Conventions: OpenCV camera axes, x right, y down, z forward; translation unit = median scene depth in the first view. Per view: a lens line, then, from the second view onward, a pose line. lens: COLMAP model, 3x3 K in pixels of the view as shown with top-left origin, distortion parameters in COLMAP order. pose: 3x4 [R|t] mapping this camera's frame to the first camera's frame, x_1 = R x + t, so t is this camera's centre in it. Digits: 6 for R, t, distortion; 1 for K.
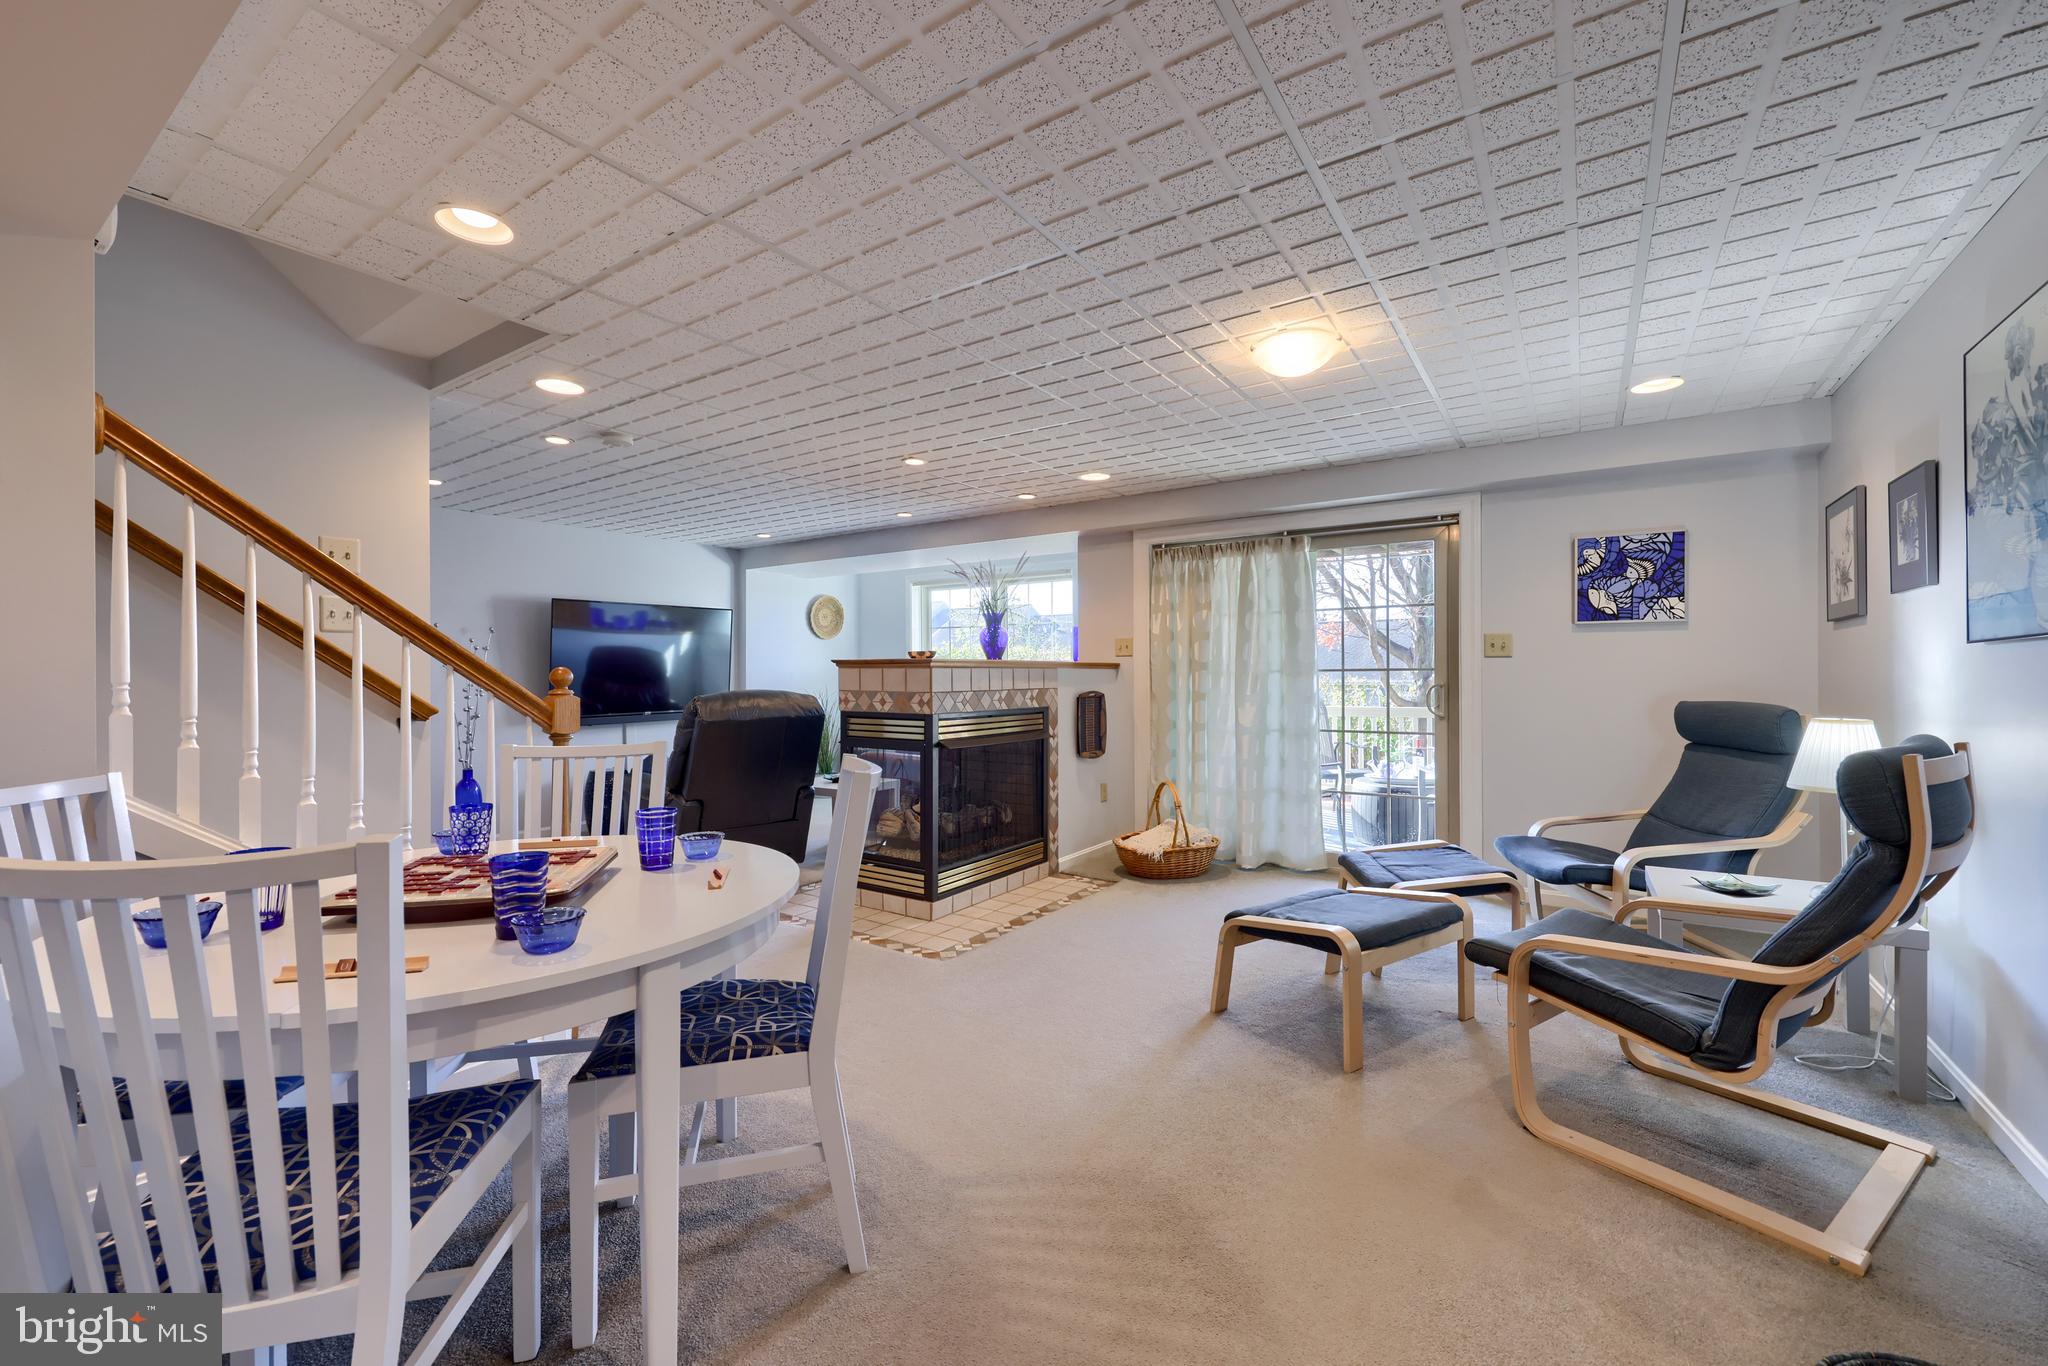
lens RADIAL K [[815.9, 0, 1024.0], [0, 815.9, 683.0], [0, 0, 1]] dist [-0.000432, -0.000035]
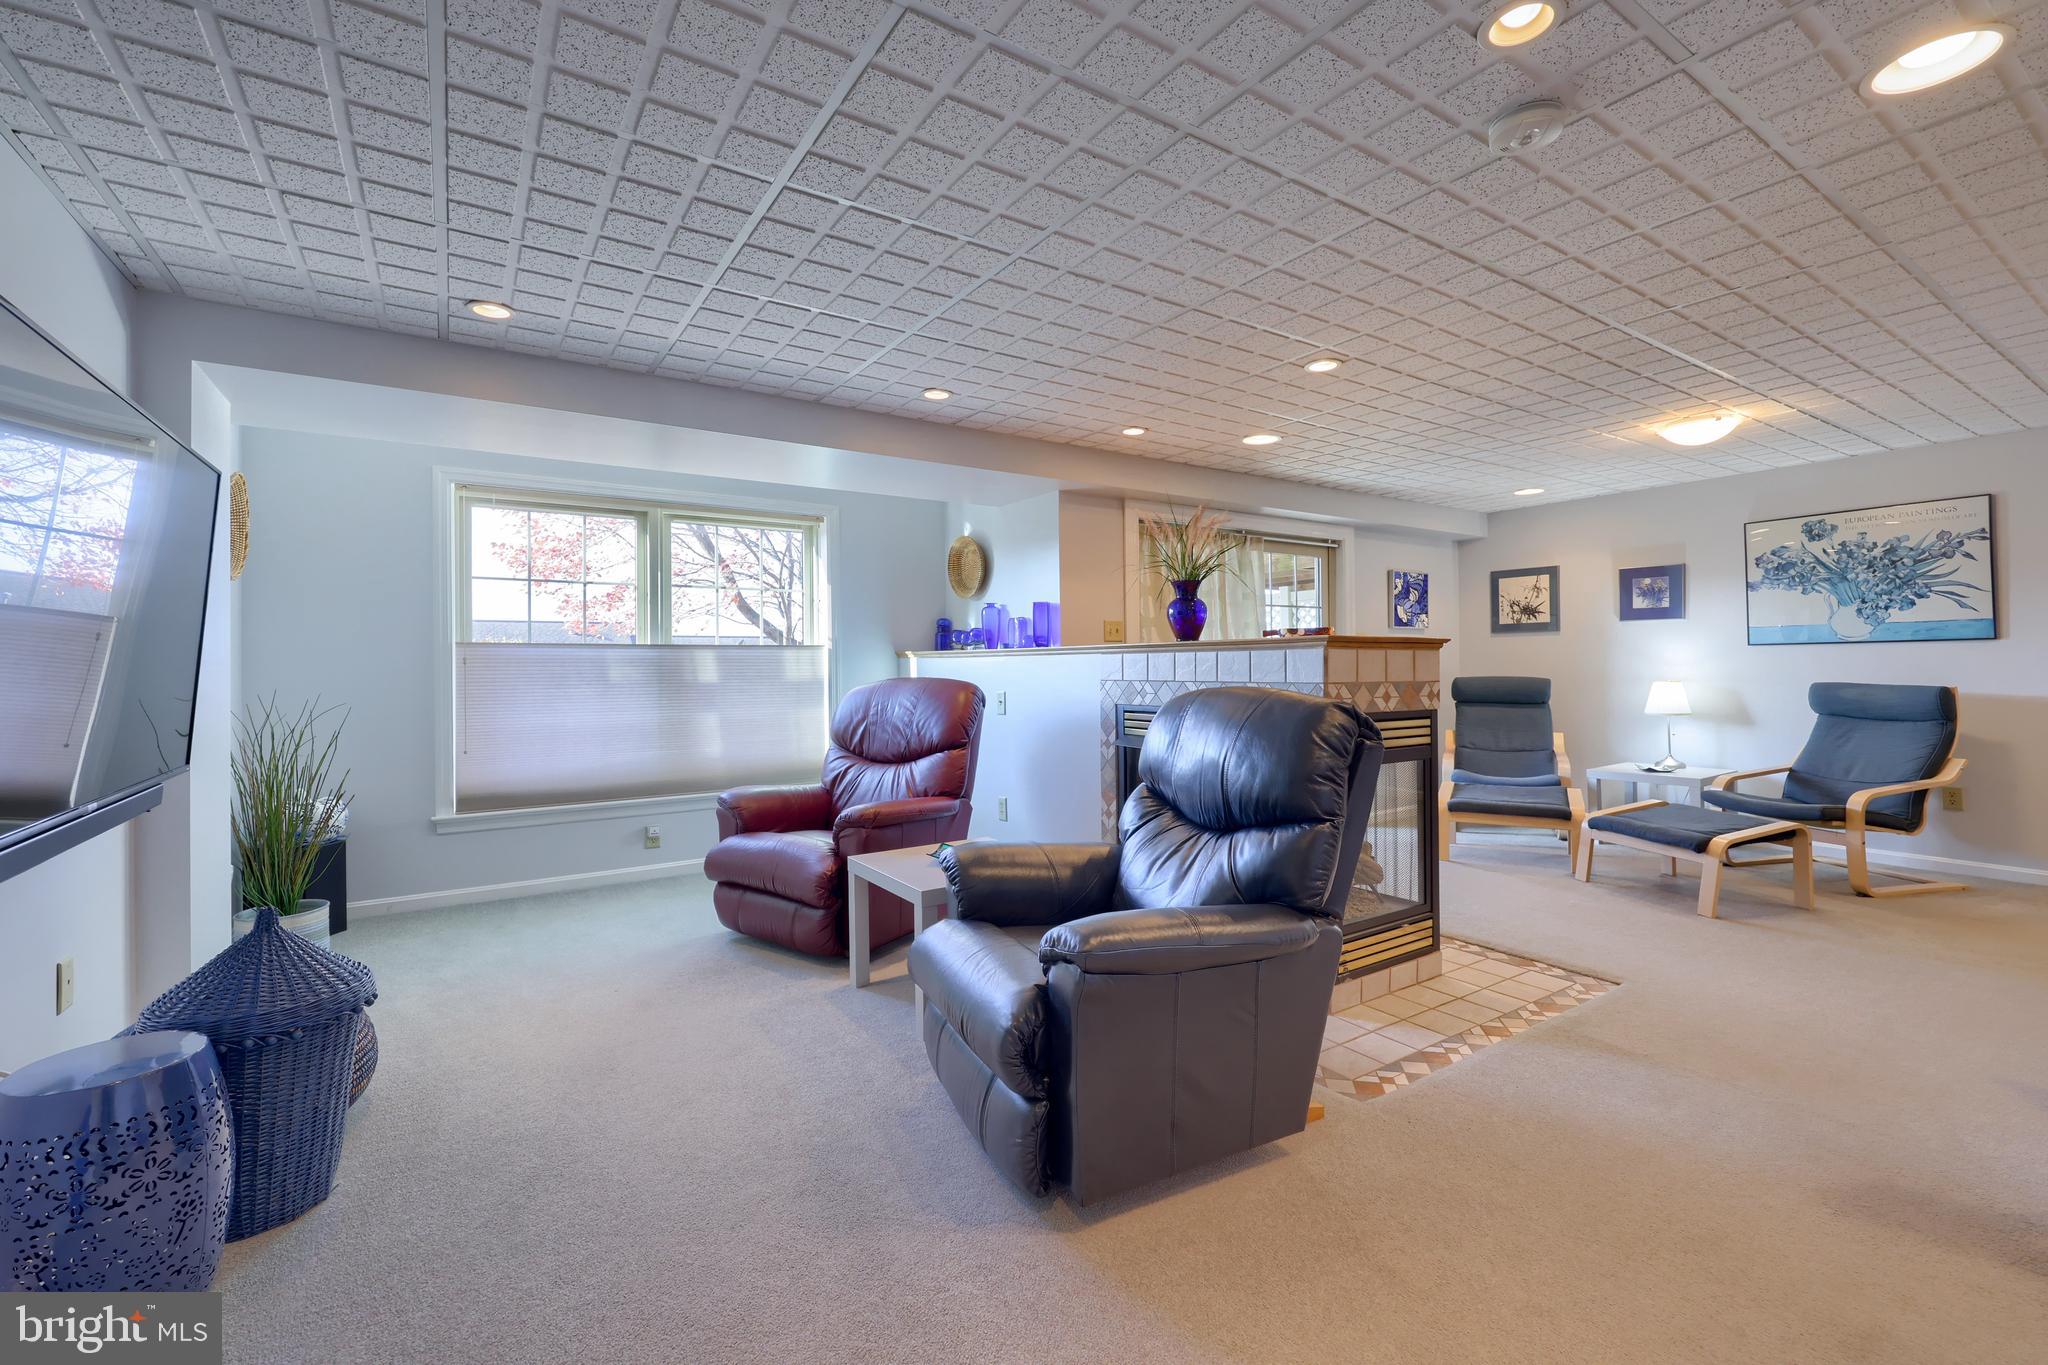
lens RADIAL K [[845.4, 0, 1027.2], [0, 845.4, 661.5], [0, 0, 1]] dist [0.028064, -0.000132]
pose [[0.377853, 0.005084, 0.925852, -1.008601], [0.018078, 0.999754, -0.012868, -0.004101], [-0.925689, 0.021600, 0.377668, 1.038924]]
